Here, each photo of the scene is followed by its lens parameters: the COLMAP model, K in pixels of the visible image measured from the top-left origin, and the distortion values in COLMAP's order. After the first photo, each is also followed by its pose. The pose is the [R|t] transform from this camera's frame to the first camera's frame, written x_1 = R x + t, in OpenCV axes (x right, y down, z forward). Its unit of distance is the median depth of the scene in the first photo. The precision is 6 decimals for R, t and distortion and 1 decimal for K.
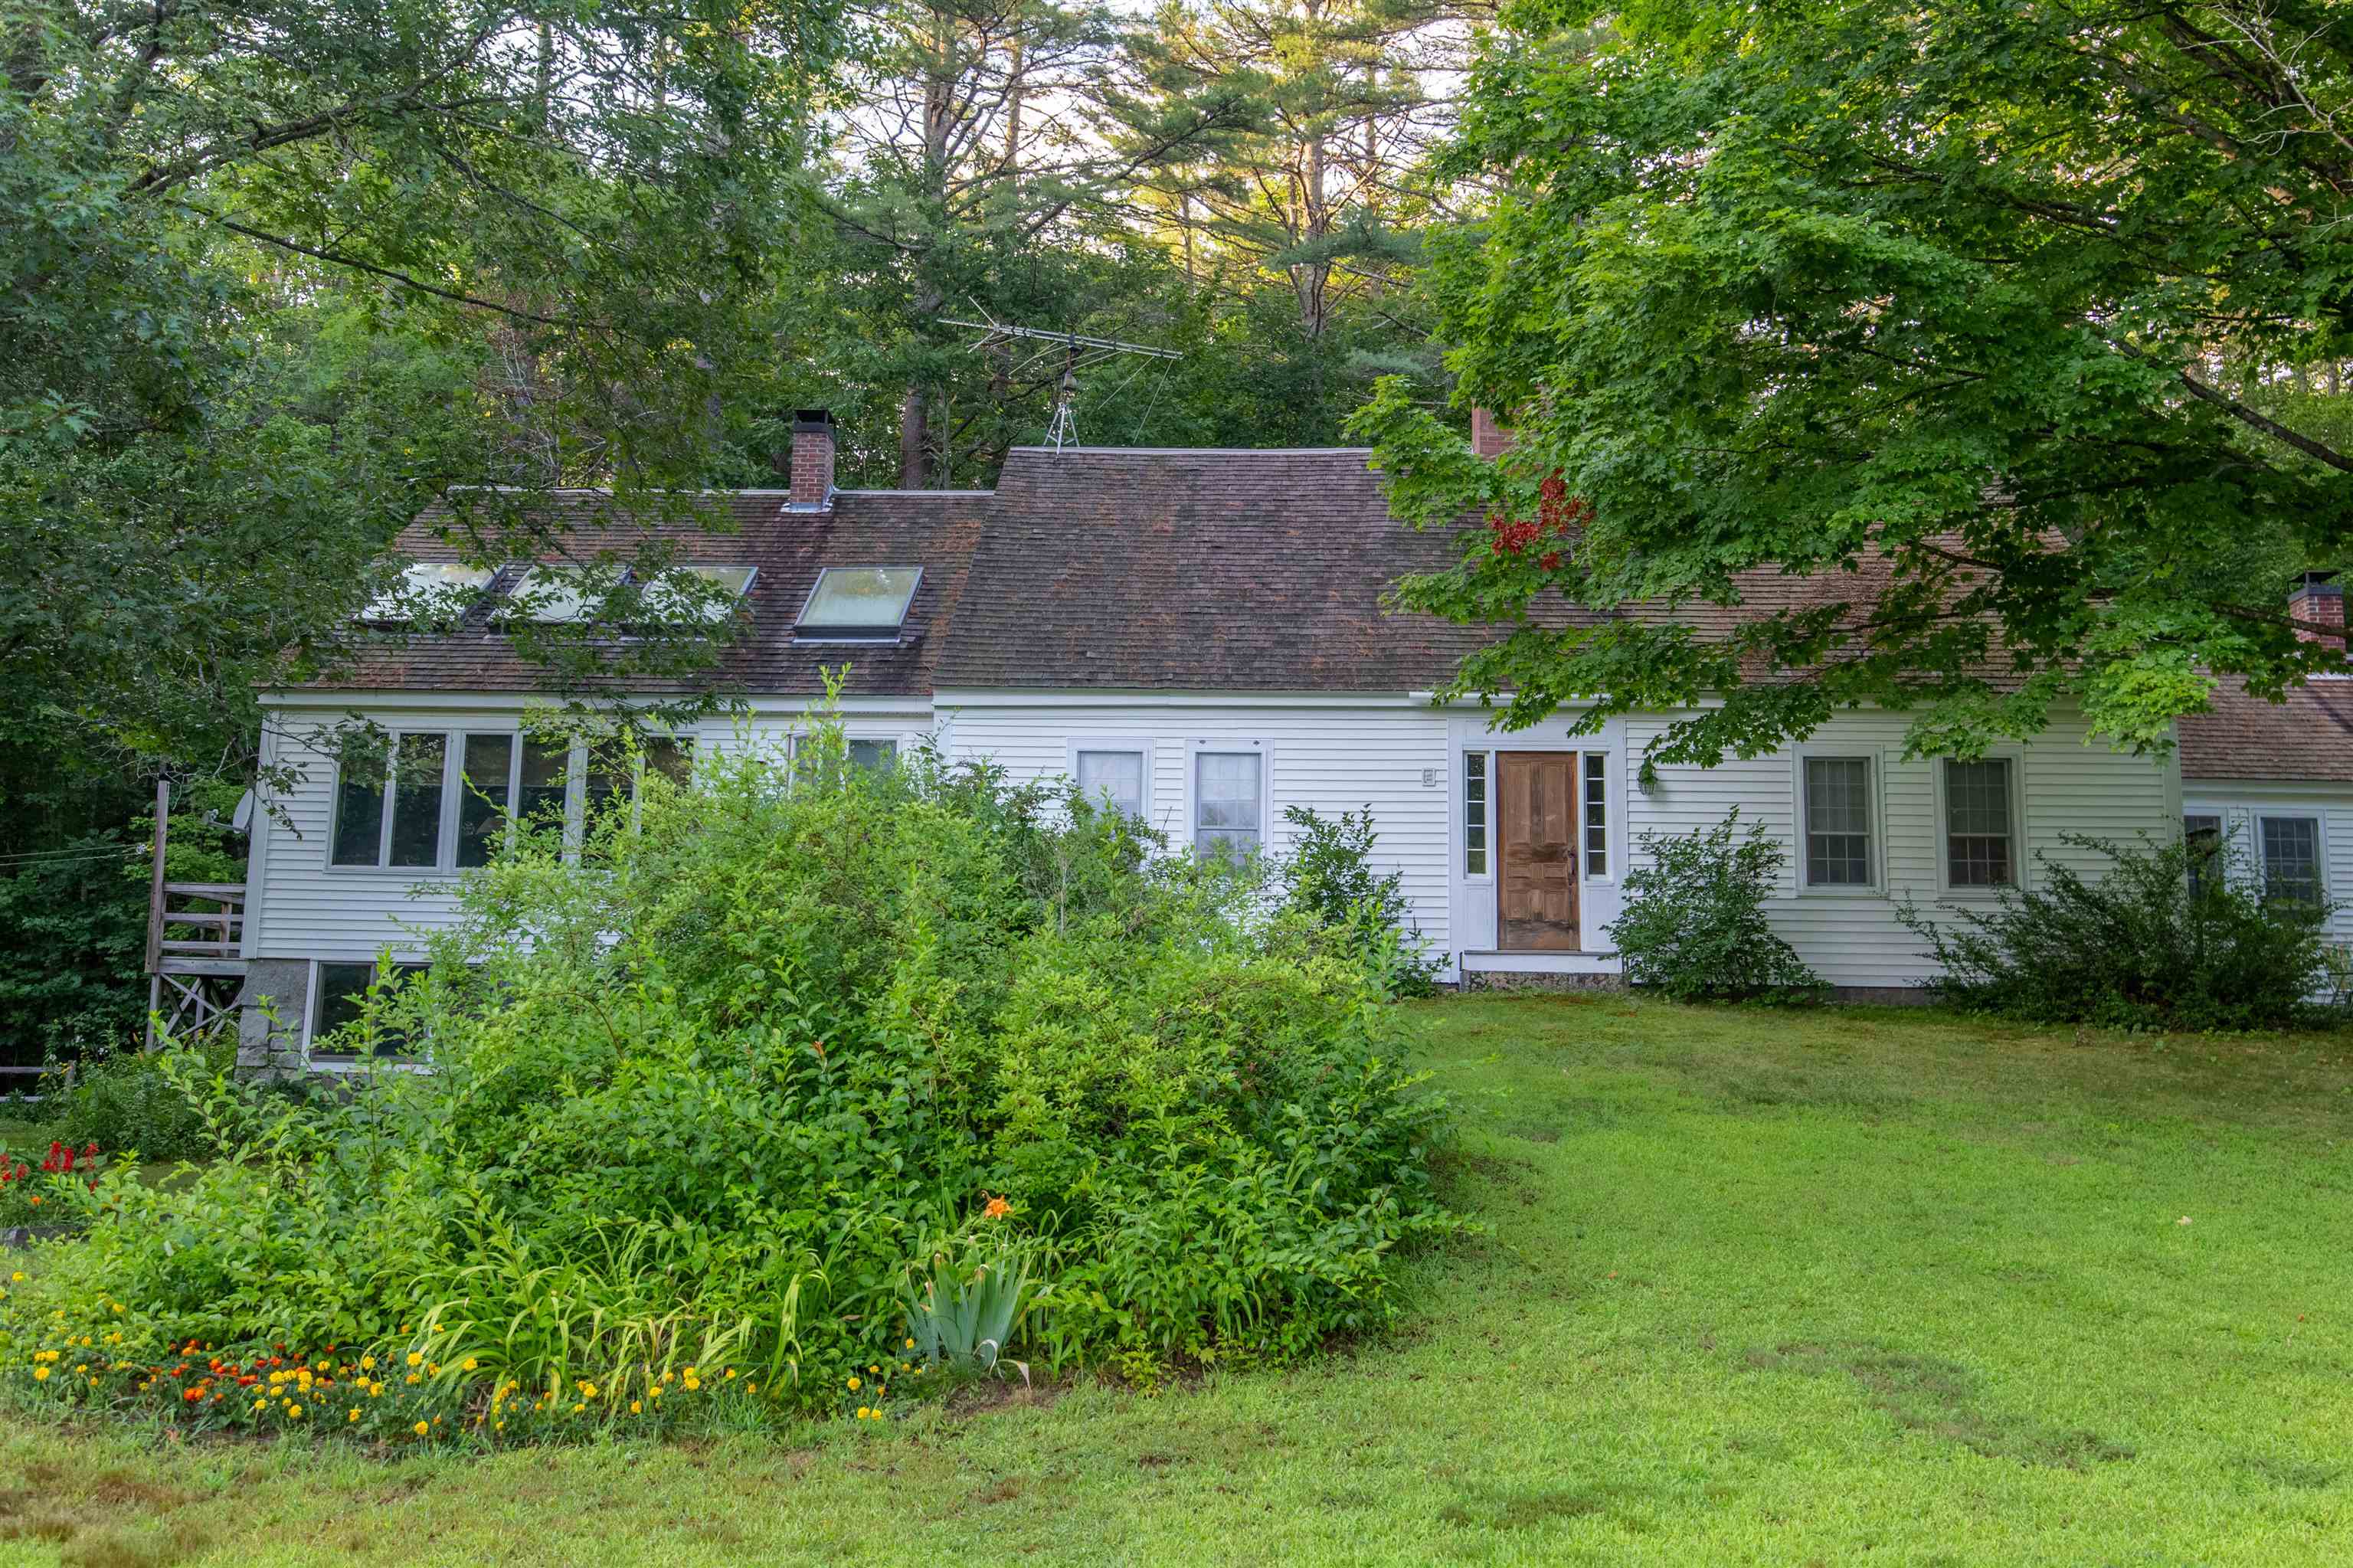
lens RADIAL K [[1971.2, 0, 1177.2], [0, 1971.2, 784.2], [0, 0, 1]] dist [0.004132, 0.007102]
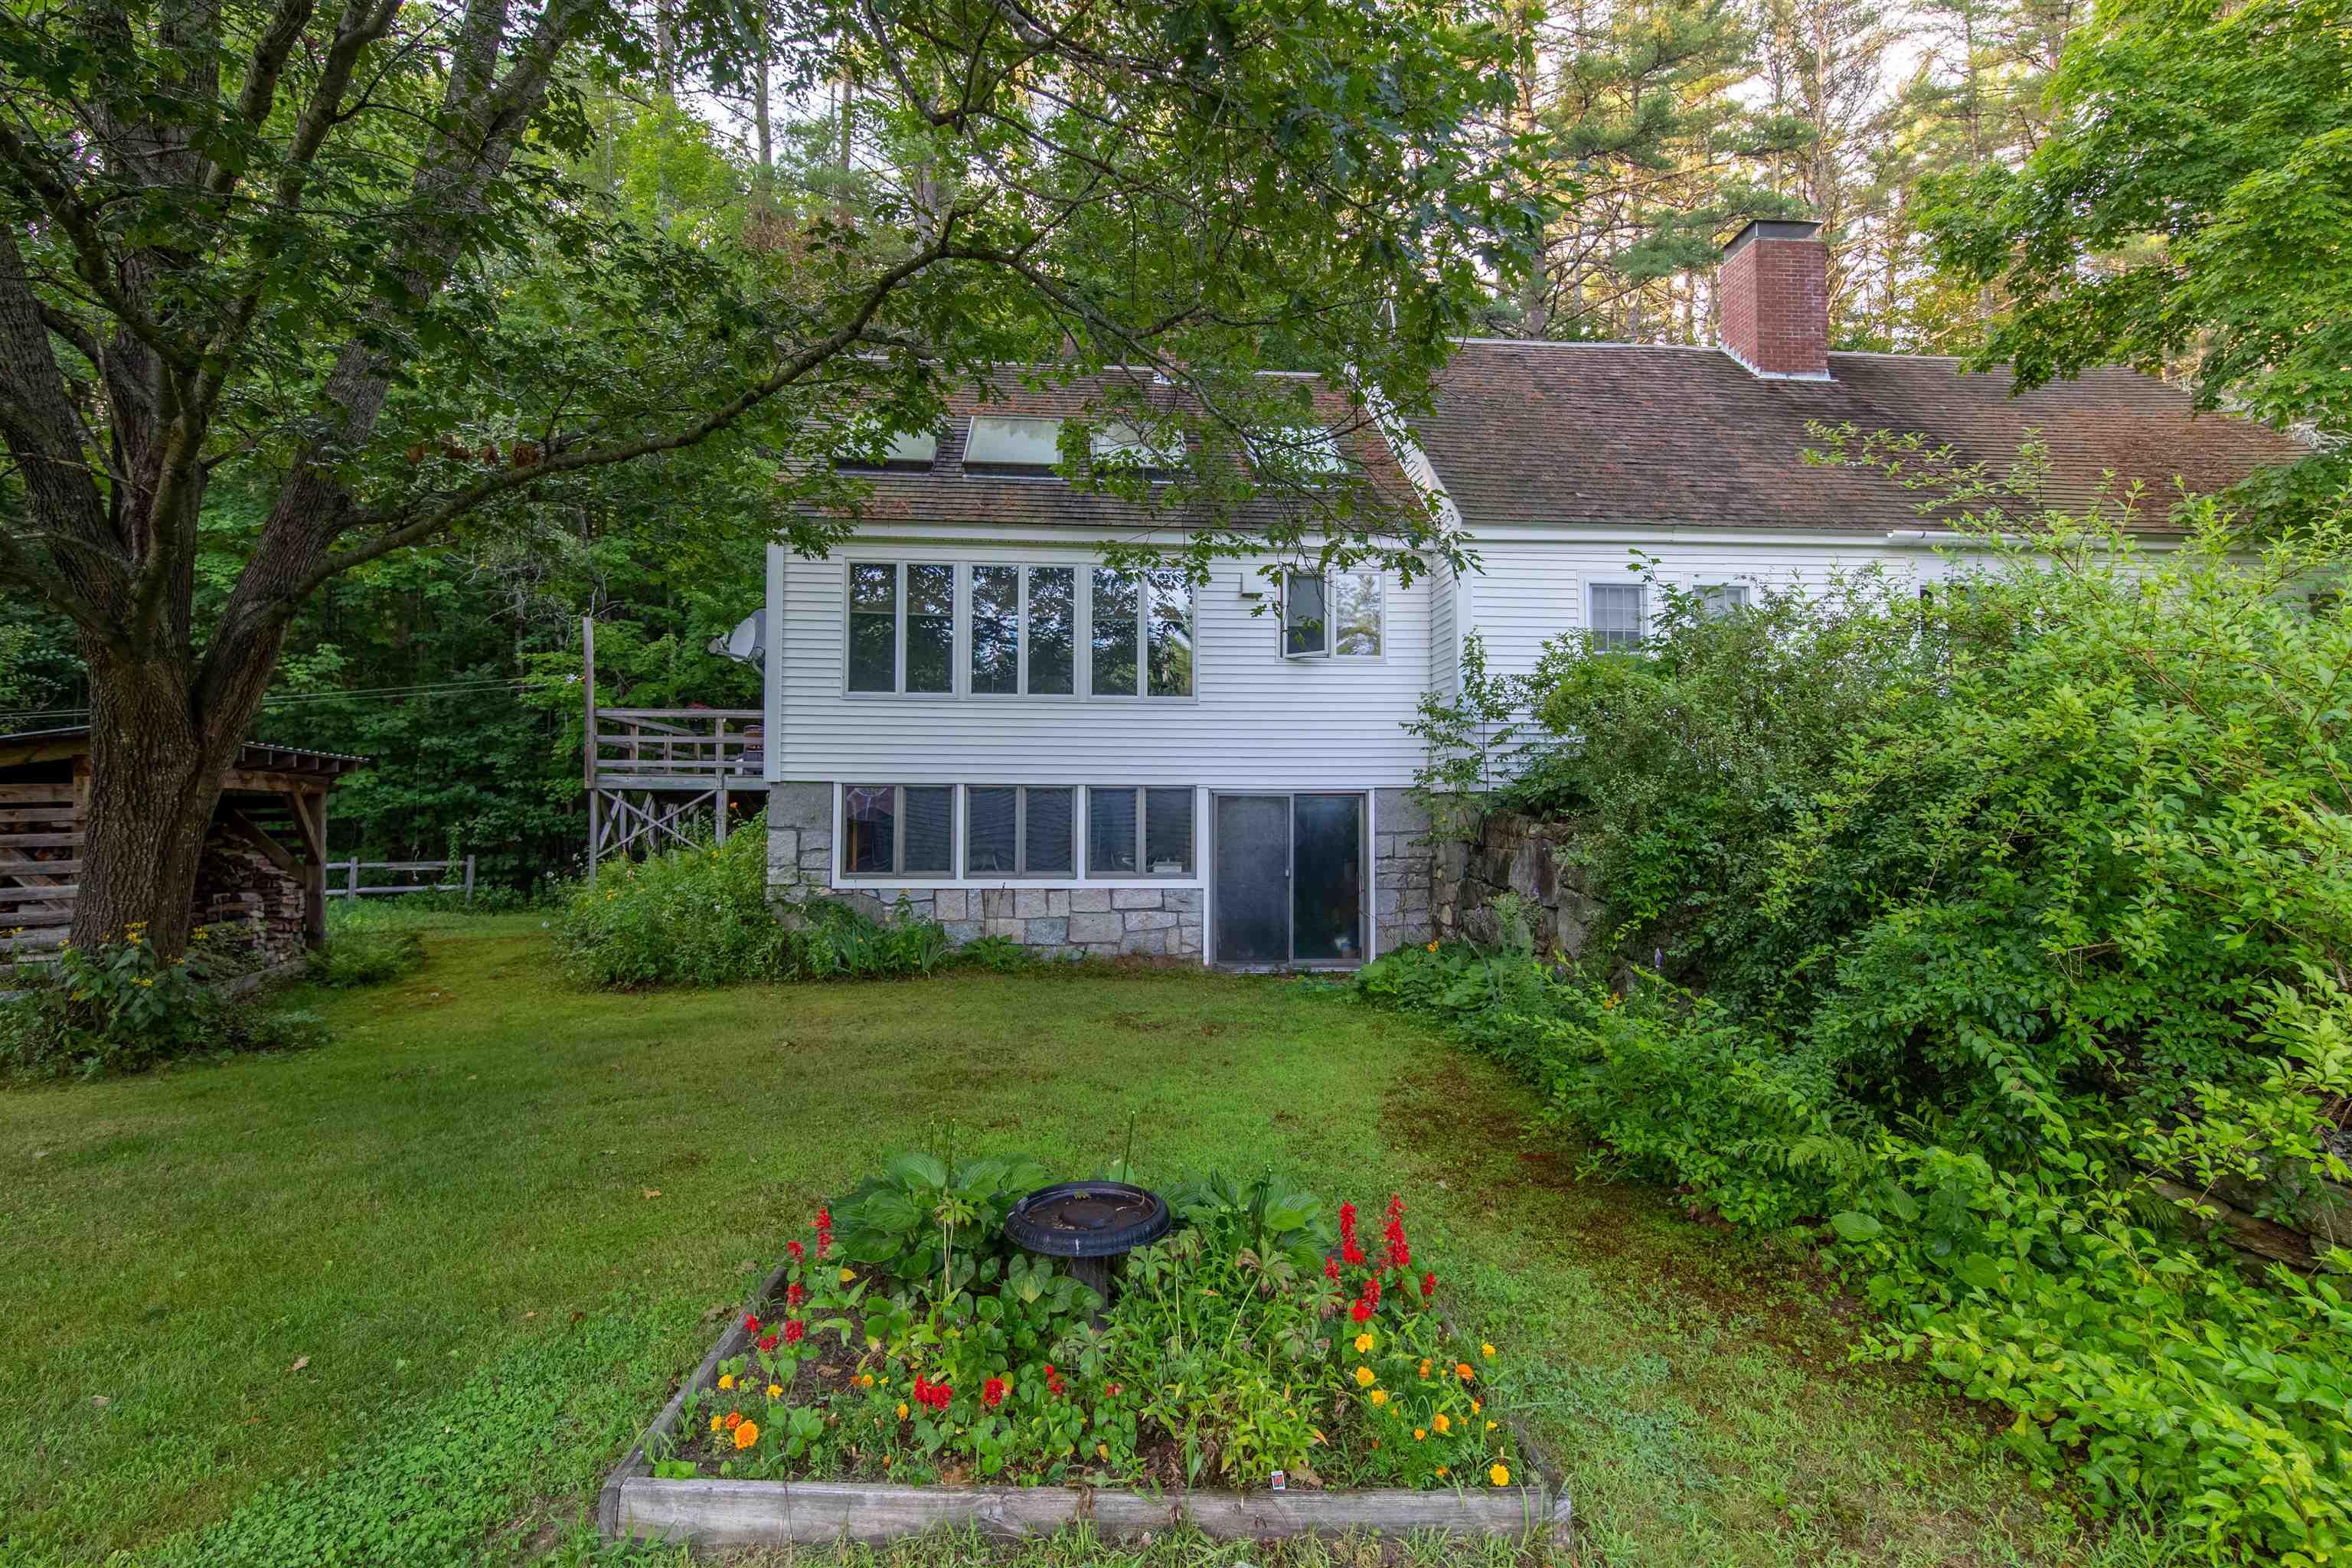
lens RADIAL K [[1170.3, 0, 1174.5], [0, 1170.3, 785.7], [0, 0, 1]] dist [0.003444, 0.000103]
pose [[0.991793, -0.011639, 0.127324, -0.335537], [-0.003365, 0.993127, 0.116995, 0.017434], [-0.127811, -0.116464, 0.984937, 0.362063]]
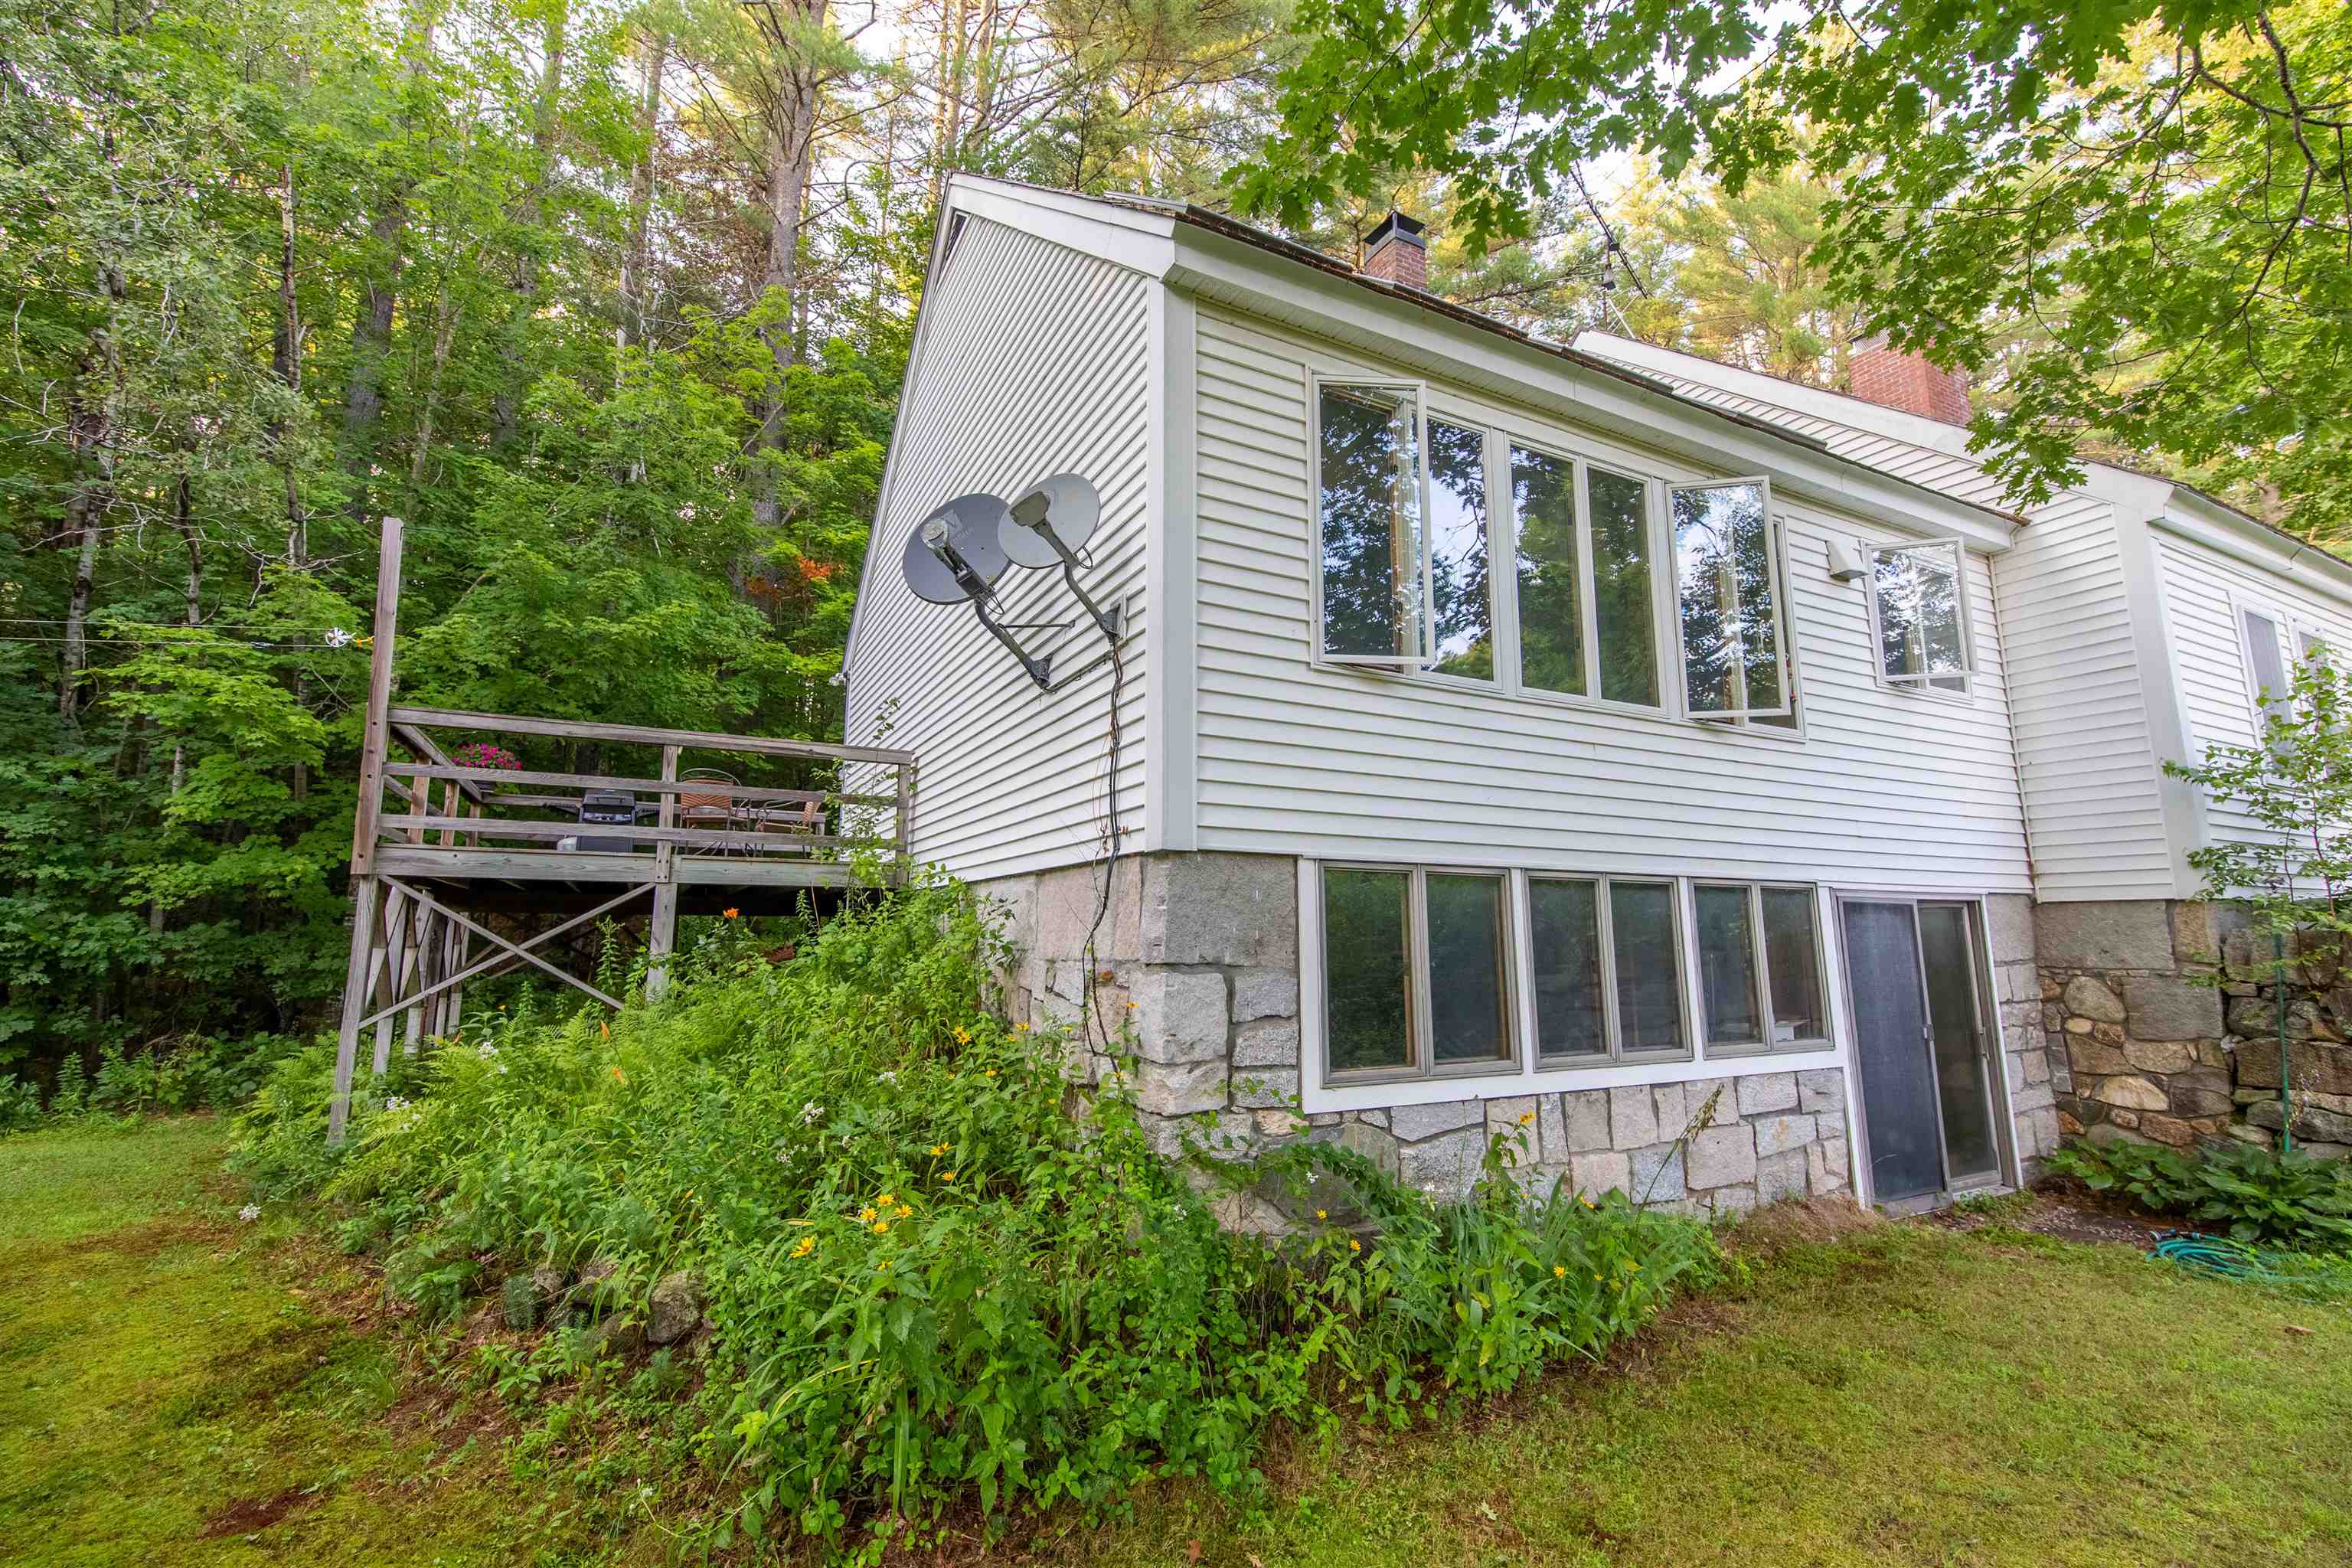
lens RADIAL K [[1011.3, 0, 1173.0], [0, 1011.3, 772.5], [0, 0, 1]] dist [-0.002241, -0.000113]
pose [[0.864889, 0.067461, 0.497410, -0.575421], [-0.060132, 0.997716, -0.030758, 0.078510], [-0.498349, -0.003308, 0.866970, 0.810290]]
